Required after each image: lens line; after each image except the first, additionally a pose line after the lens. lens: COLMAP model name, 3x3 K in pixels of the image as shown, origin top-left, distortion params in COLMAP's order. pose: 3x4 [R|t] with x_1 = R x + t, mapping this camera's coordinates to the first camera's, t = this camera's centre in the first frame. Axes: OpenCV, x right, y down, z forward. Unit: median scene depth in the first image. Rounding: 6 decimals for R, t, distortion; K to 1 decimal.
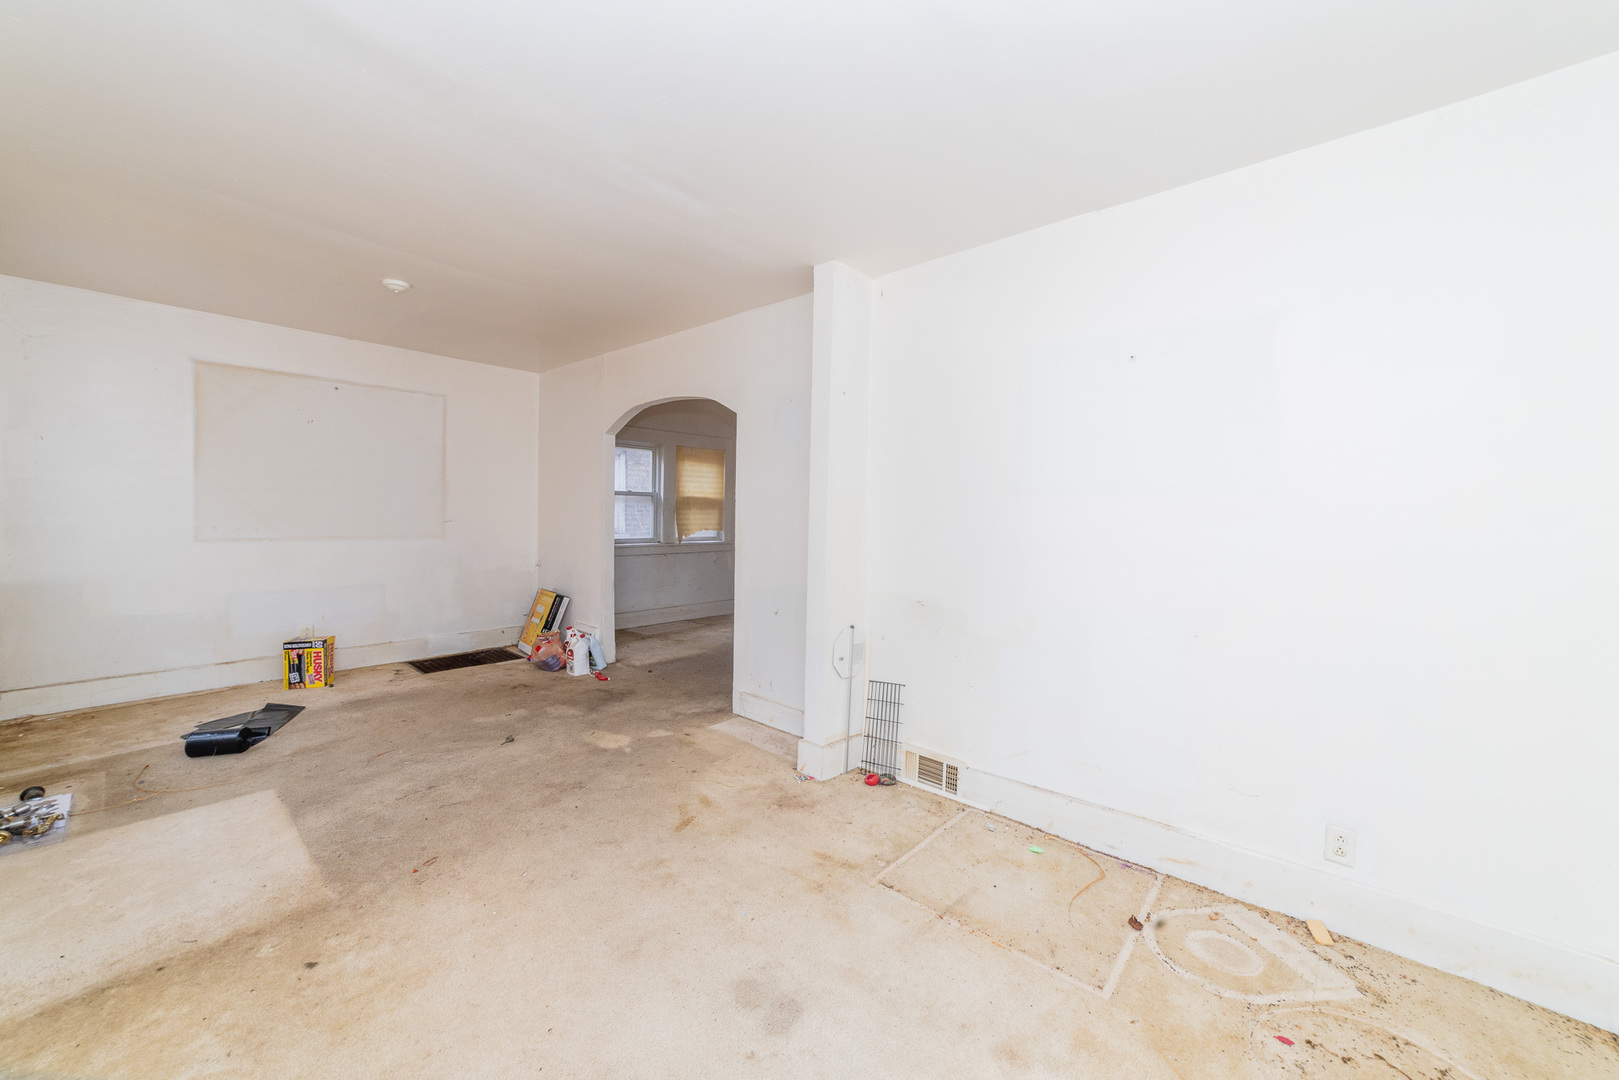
lens RADIAL K [[624.2, 0, 816.1], [0, 624.2, 539.8], [0, 0, 1]] dist [-0.019200, 0.003995]
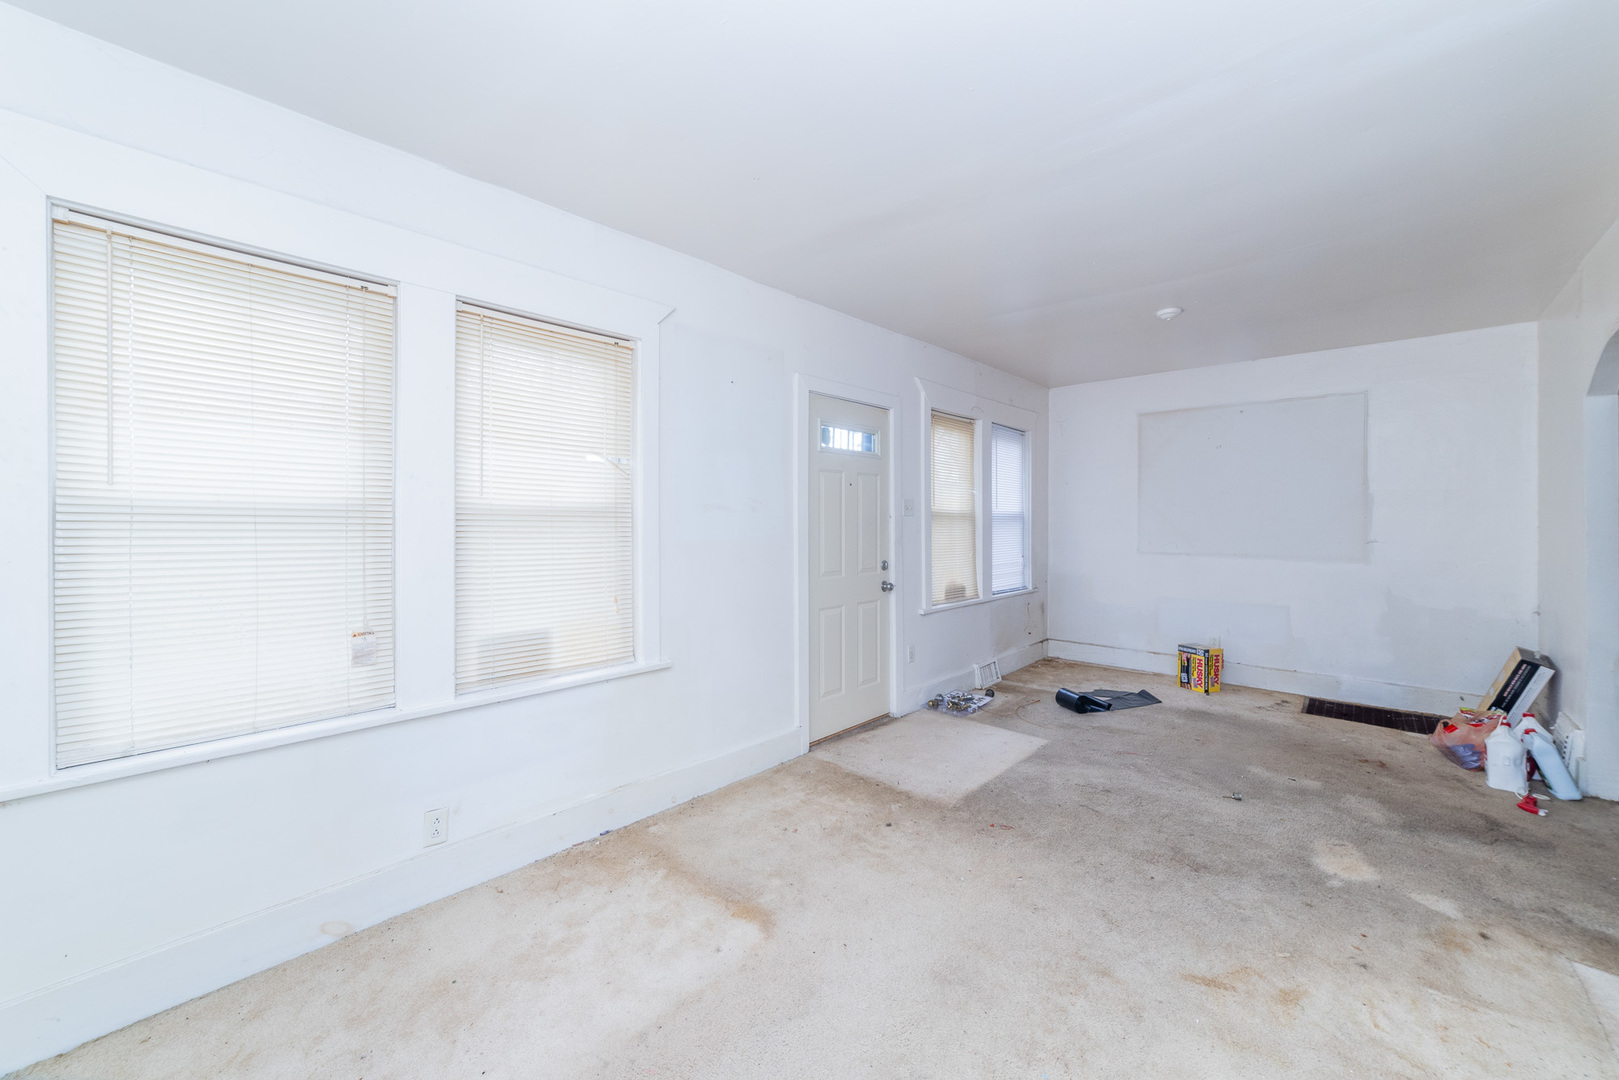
lens RADIAL K [[624.2, 0, 816.5], [0, 624.2, 528.8], [0, 0, 1]] dist [-0.019200, 0.003995]
pose [[-0.053694, -0.004986, -0.998545, 0.361434], [-0.047856, 0.998851, -0.002415, -0.013948], [0.997410, 0.047657, -0.053871, 0.430324]]
